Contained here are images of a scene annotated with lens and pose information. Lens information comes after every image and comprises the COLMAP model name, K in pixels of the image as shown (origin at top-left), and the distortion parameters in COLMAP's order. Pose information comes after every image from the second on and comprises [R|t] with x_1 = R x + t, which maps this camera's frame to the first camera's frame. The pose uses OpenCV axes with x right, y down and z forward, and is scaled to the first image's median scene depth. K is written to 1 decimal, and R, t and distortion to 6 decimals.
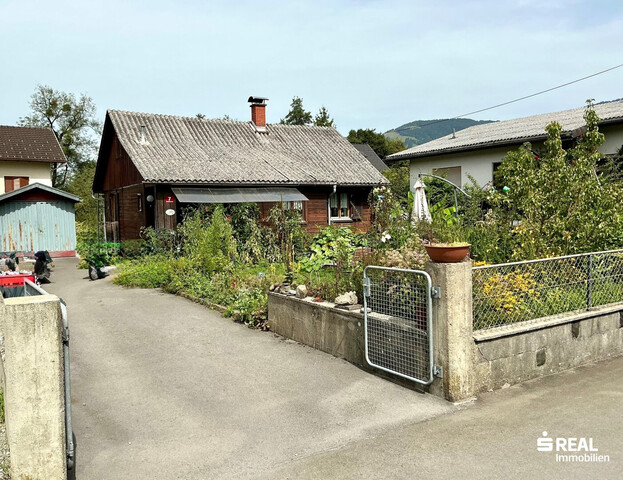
lens RADIAL K [[537.4, 0, 302.6], [0, 537.4, 251.1], [0, 0, 1]] dist [0.055903, -0.028634]
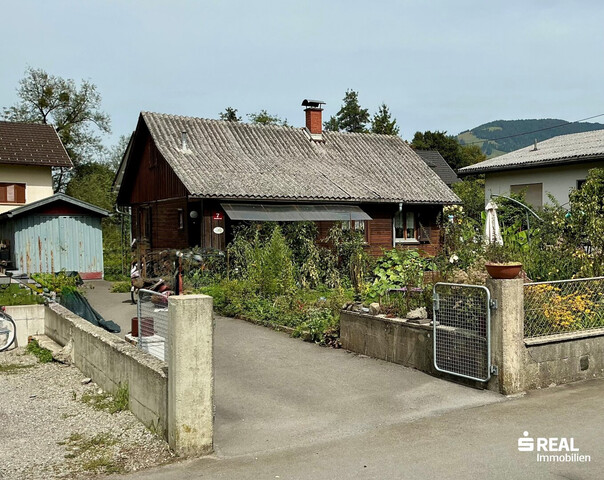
lens RADIAL K [[685.5, 0, 395.6], [0, 685.5, 280.6], [0, 0, 1]] dist [0.041865, 0.000000]
pose [[0.997996, 0.011707, 0.062185, -0.020646], [-0.011636, 0.999931, -0.001509, 0.009773], [-0.062198, 0.000783, 0.998064, -0.161655]]
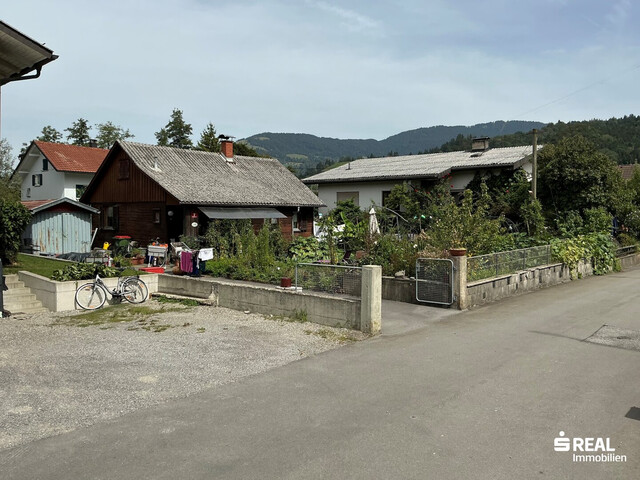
lens RADIAL K [[542.8, 0, 318.3], [0, 542.8, 237.8], [0, 0, 1]] dist [0.083485, -0.135215]
pose [[0.946447, 0.011739, 0.322646, -0.390383], [-0.001190, 0.999459, -0.032871, 0.006649], [-0.322858, 0.030727, 0.945949, -0.403853]]
